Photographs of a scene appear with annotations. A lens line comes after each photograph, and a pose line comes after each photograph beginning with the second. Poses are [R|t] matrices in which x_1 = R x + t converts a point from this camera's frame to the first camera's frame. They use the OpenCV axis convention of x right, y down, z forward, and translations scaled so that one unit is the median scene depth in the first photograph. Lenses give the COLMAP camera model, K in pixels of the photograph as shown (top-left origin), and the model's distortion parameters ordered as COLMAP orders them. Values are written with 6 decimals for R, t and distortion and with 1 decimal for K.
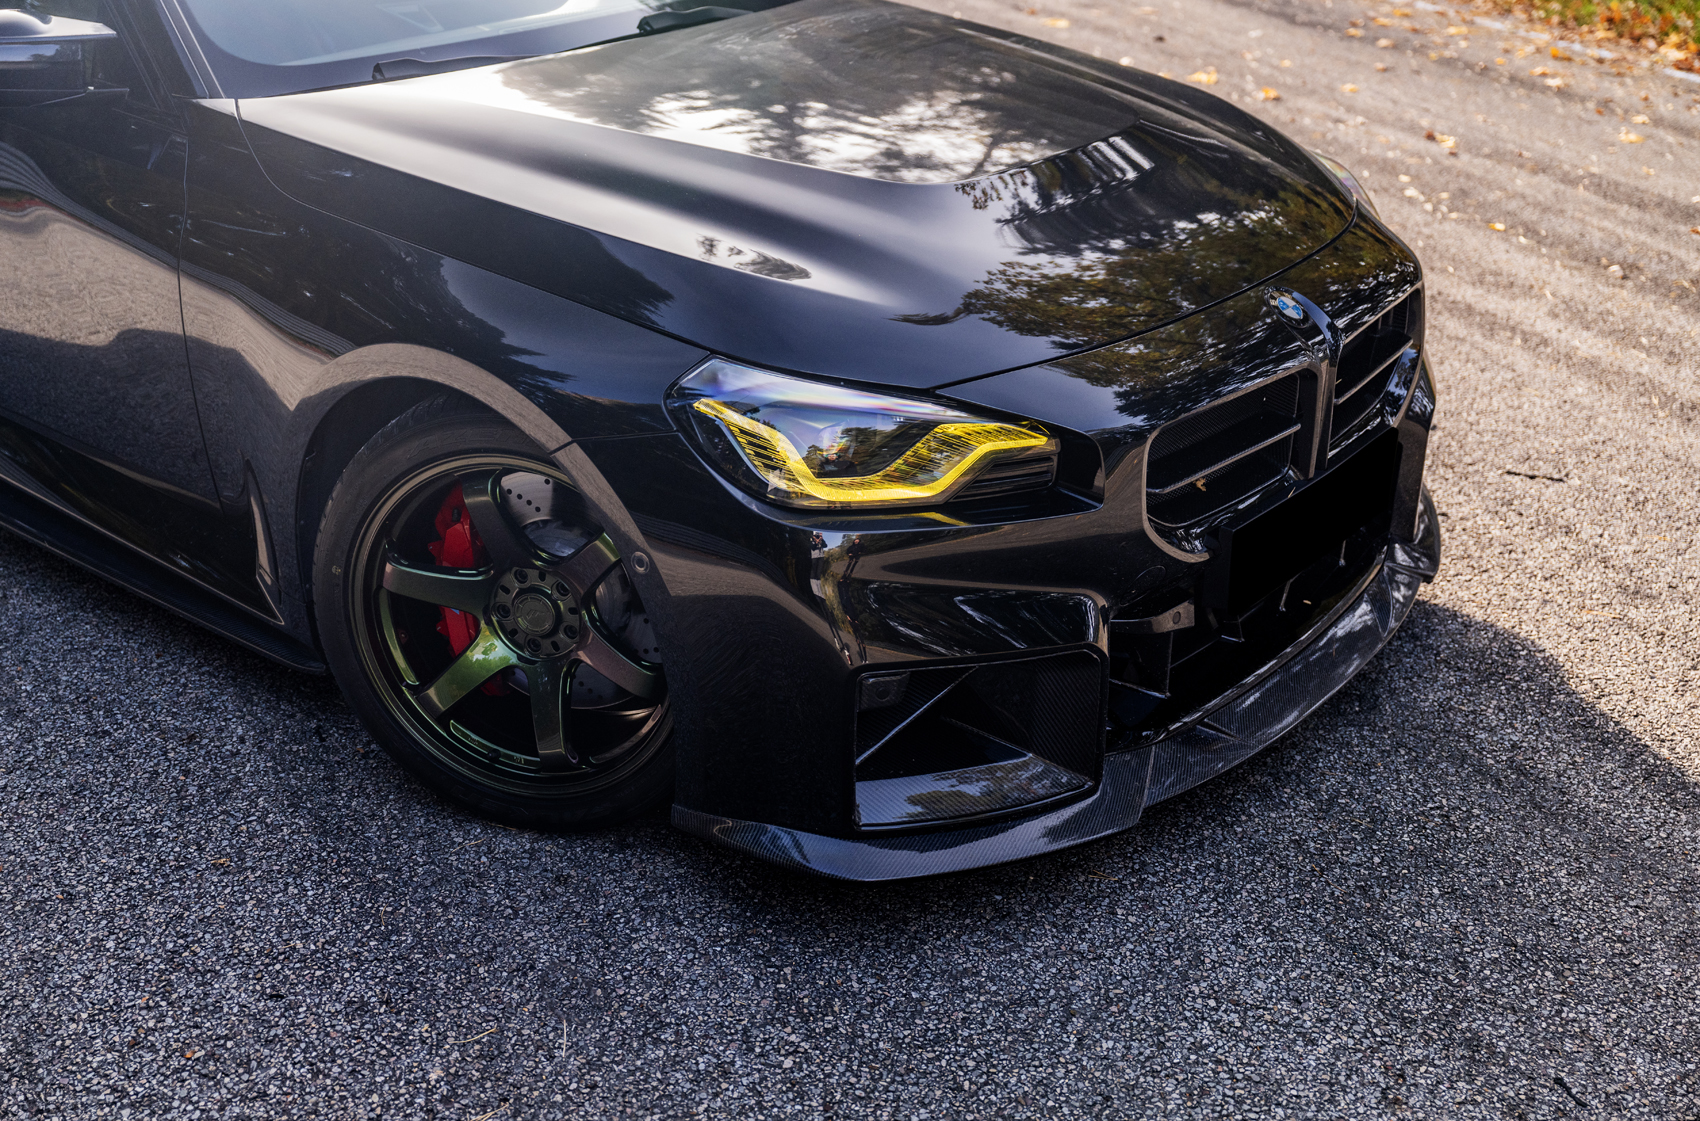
lens RADIAL K [[1912.5, 0, 848.6], [0, 1912.5, 557.5], [0, 0, 1]] dist [0.030291, 0.000000]
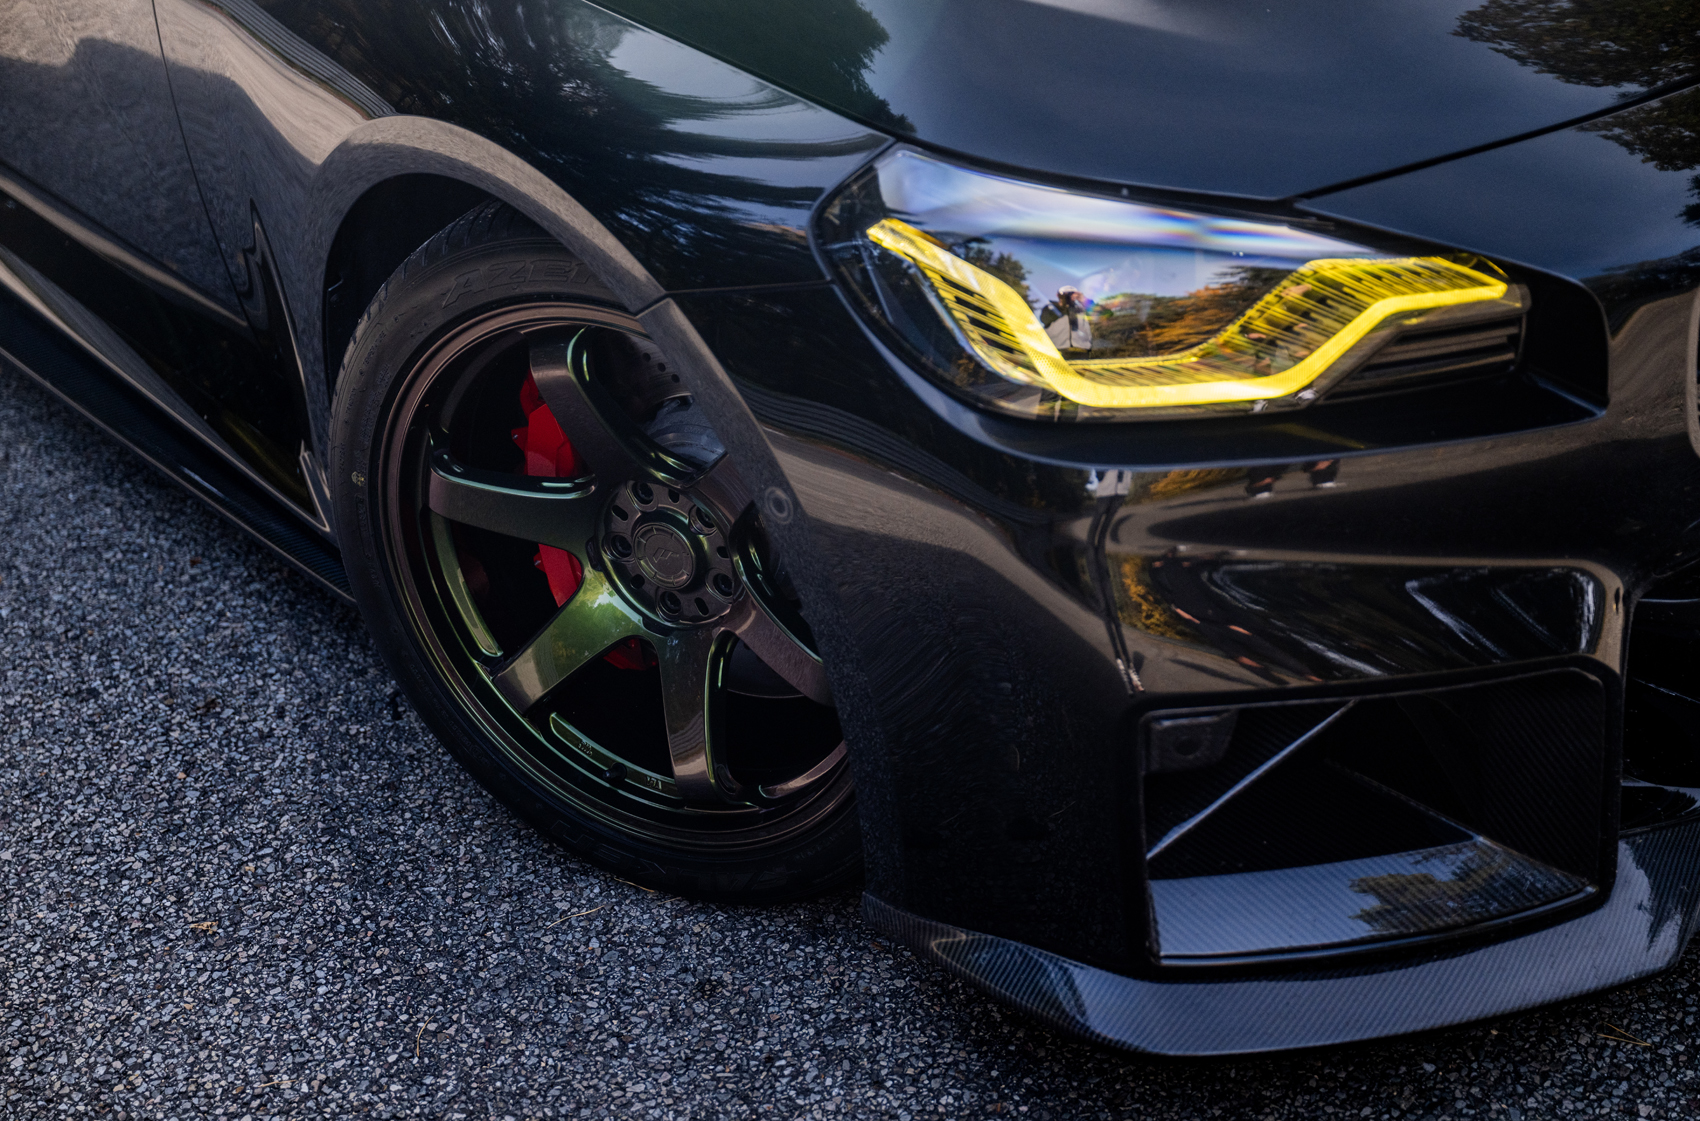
lens RADIAL K [[2758.9, 0, 851.5], [0, 2758.9, 563.5], [0, 0, 1]] dist [0.019246, 0.000000]
pose [[0.972870, 0.022801, -0.230228, 0.096840], [0.003102, 0.993757, 0.111528, -0.066479], [0.231334, -0.109216, 0.966725, 0.171271]]
